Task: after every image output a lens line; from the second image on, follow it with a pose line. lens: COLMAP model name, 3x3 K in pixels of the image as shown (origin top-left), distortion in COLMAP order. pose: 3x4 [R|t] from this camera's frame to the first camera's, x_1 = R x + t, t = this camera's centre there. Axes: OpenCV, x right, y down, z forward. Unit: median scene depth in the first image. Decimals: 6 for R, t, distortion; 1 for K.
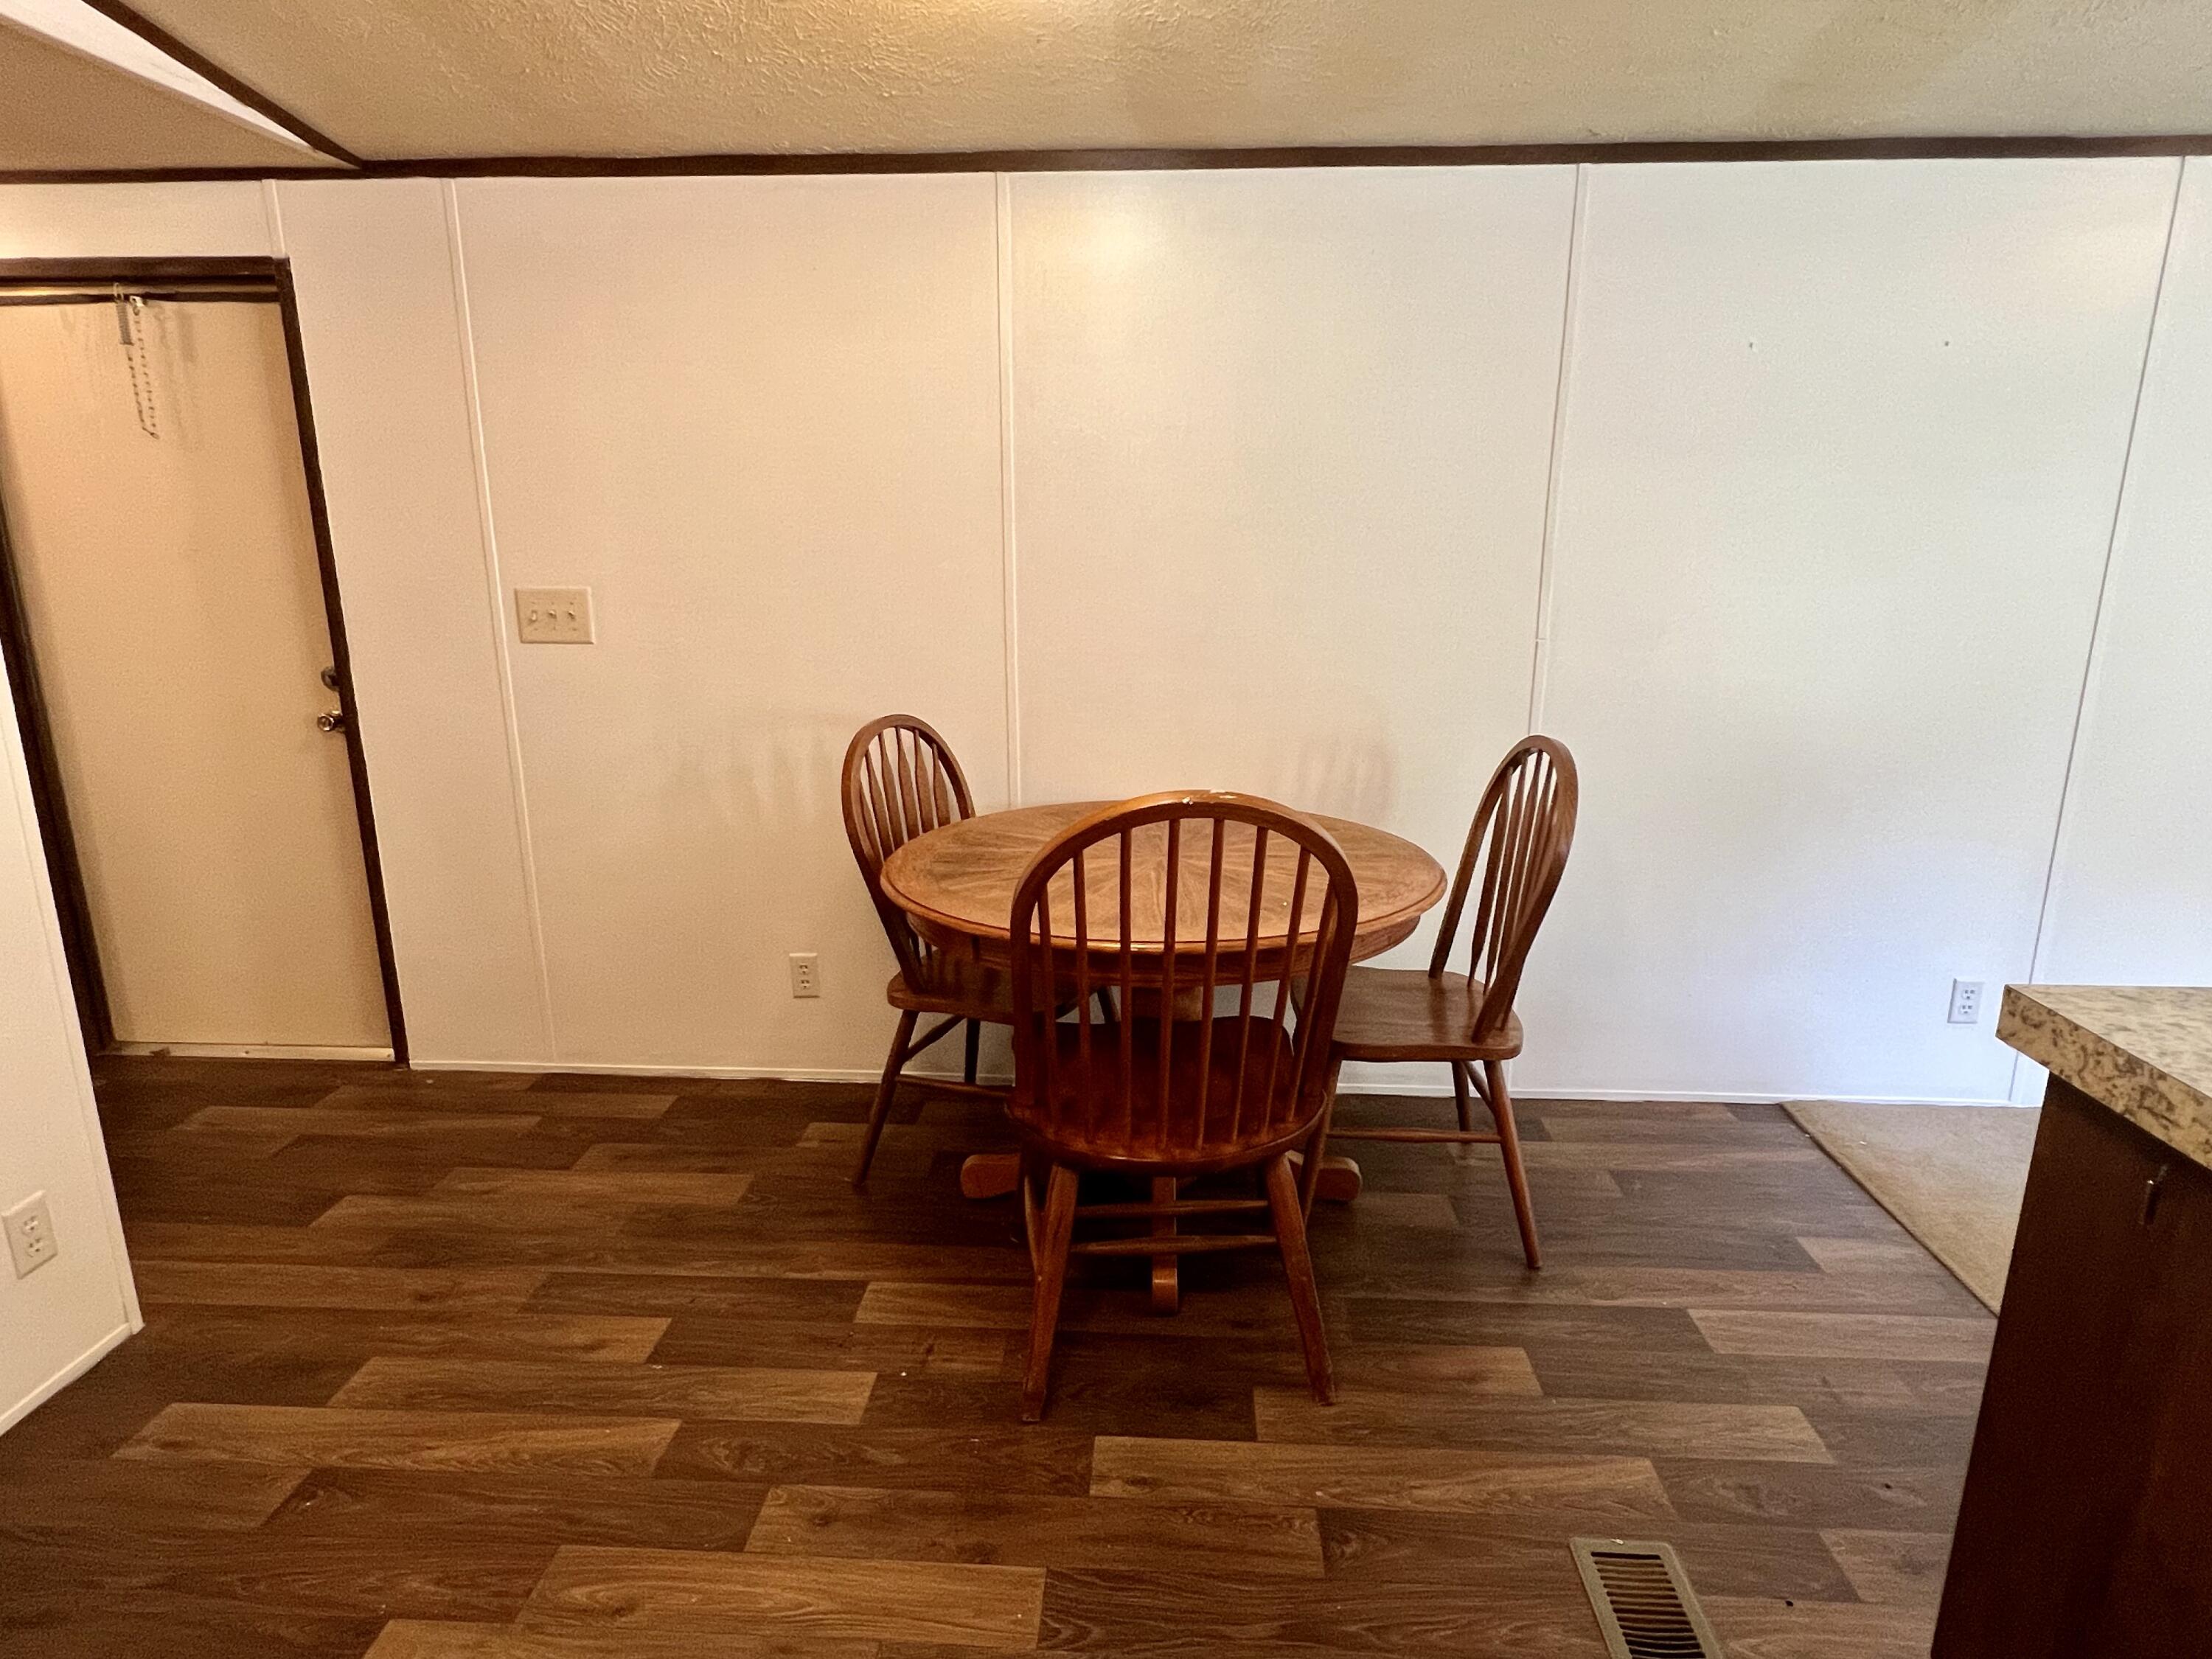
lens RADIAL K [[1206.1, 0, 1107.5], [0, 1206.1, 836.3], [0, 0, 1]] dist [0.004502, 0.000846]
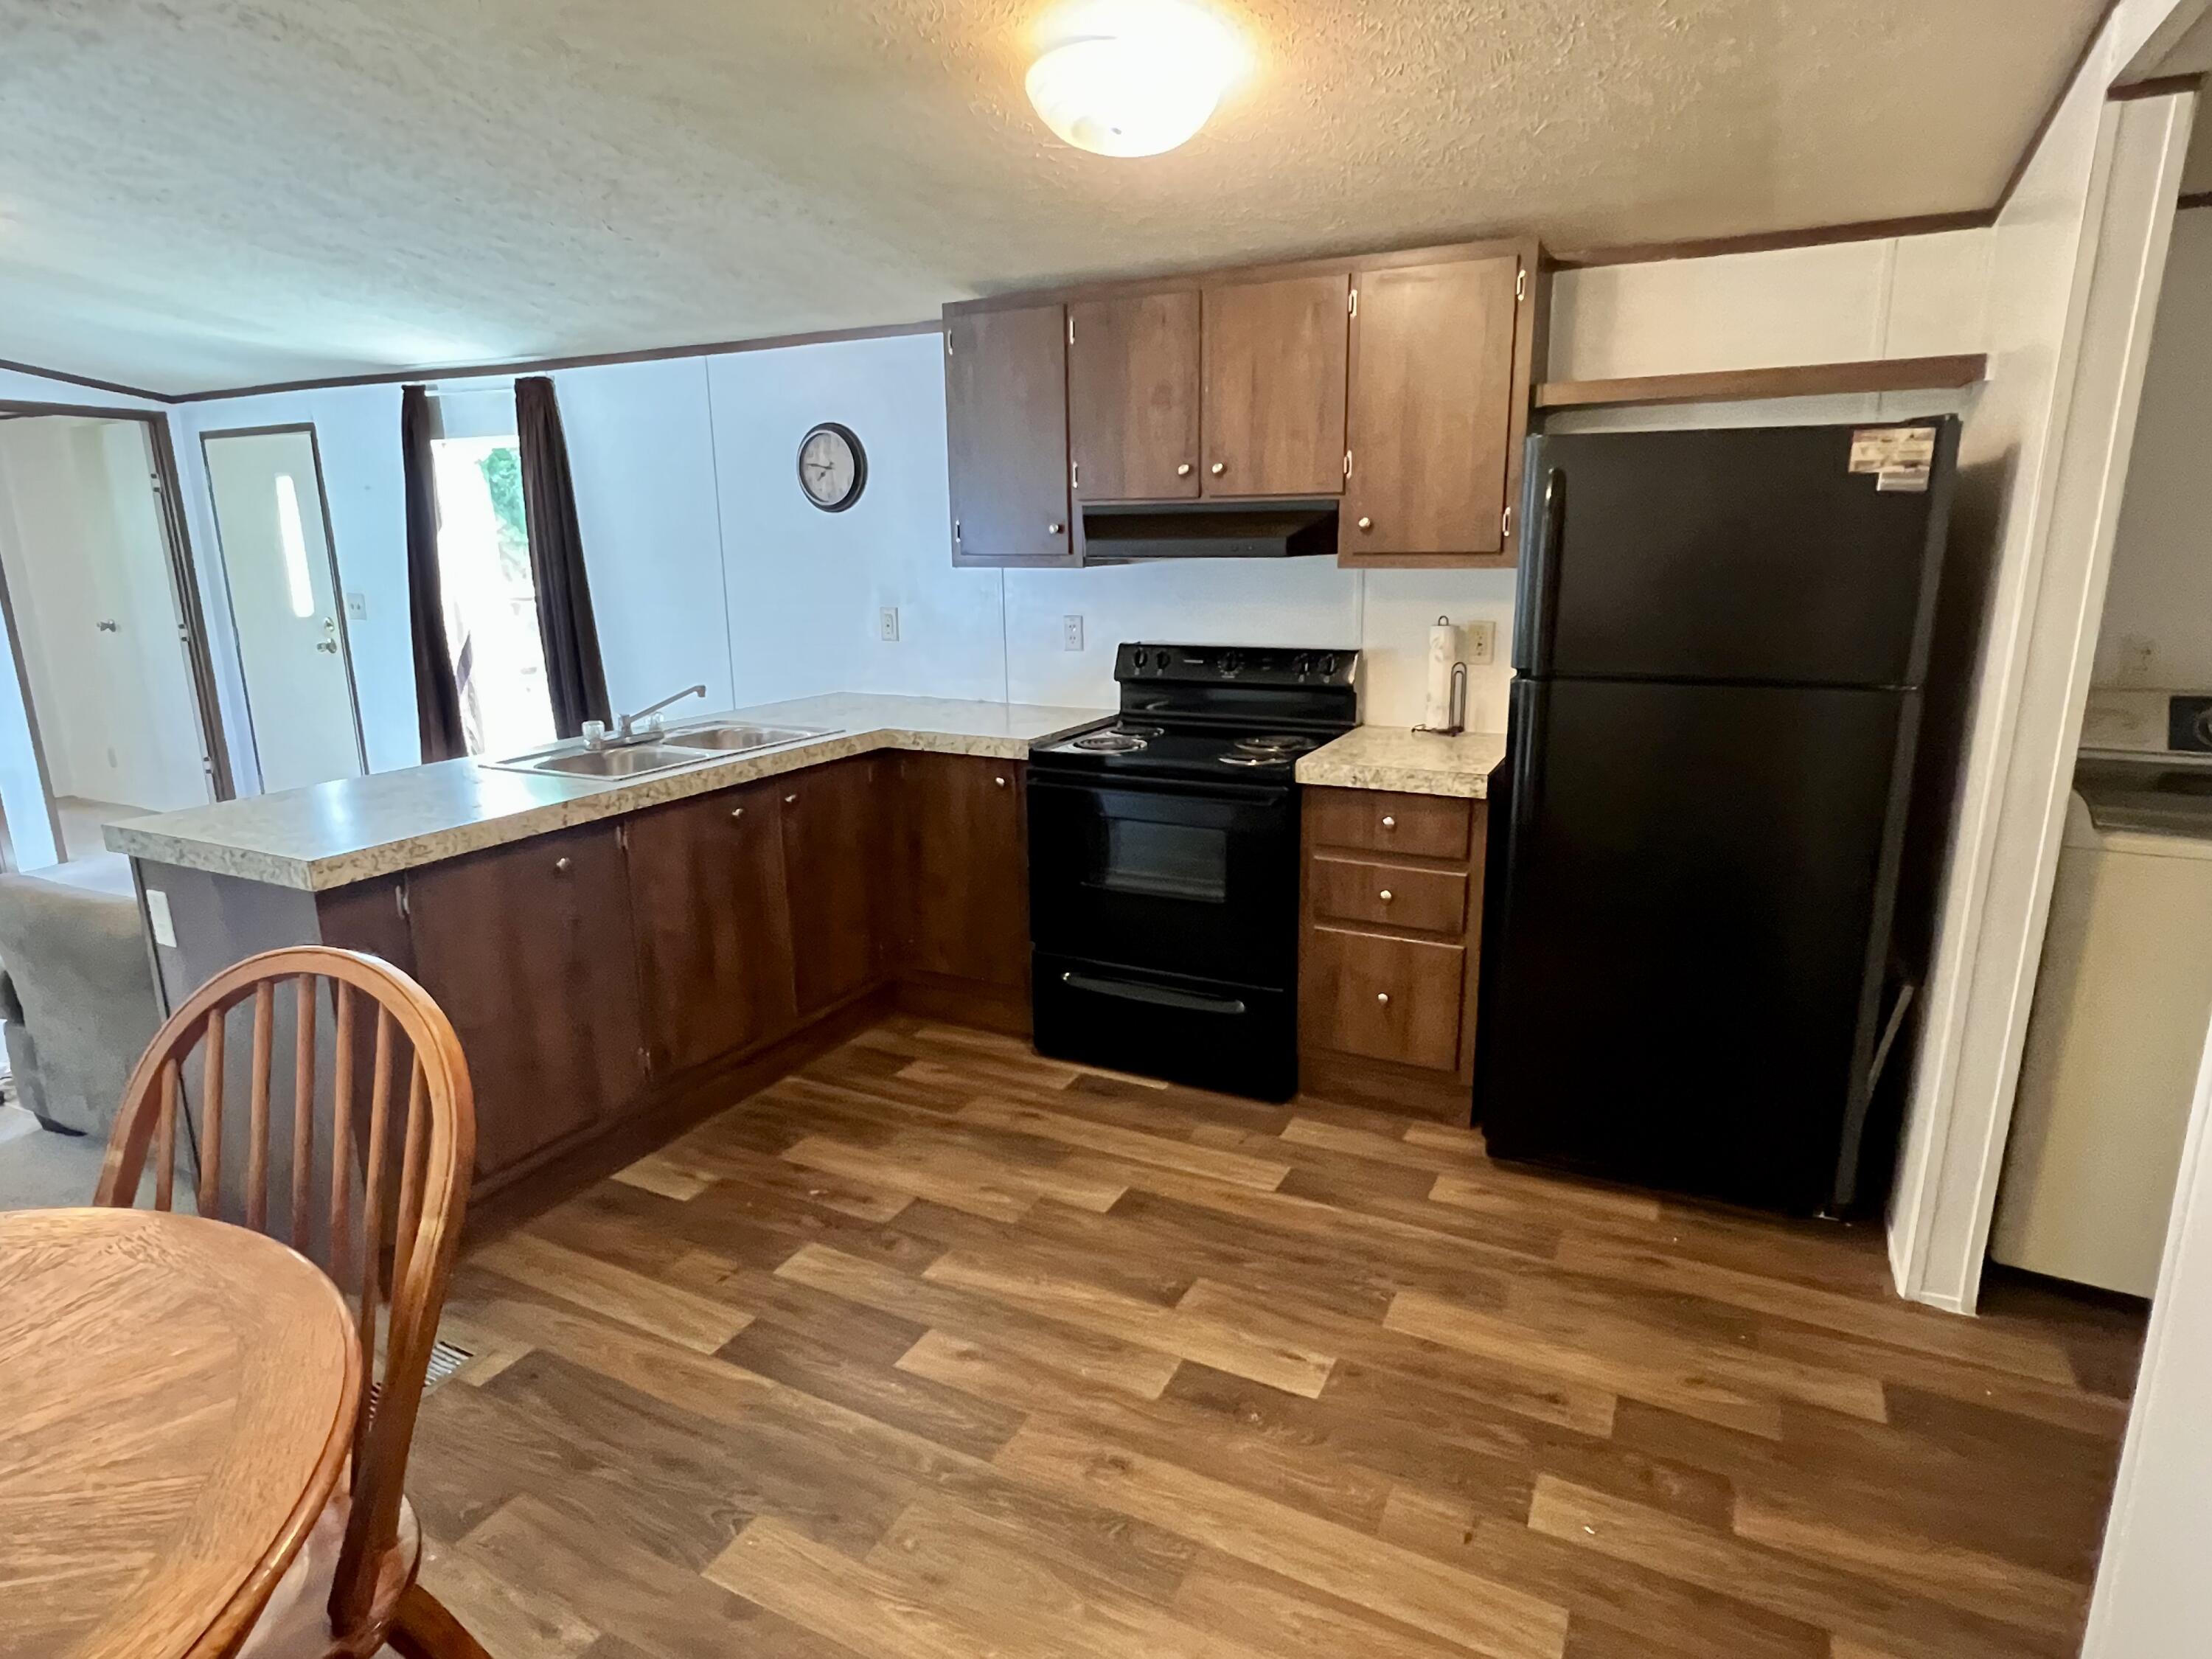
lens RADIAL K [[1206.1, 0, 1111.3], [0, 1206.1, 836.7], [0, 0, 1]] dist [0.004502, 0.000846]
pose [[-0.914350, -0.087863, 0.395278, -0.942163], [0.097973, 0.899167, 0.426498, -0.439548], [-0.392894, 0.428695, -0.813545, 1.654624]]
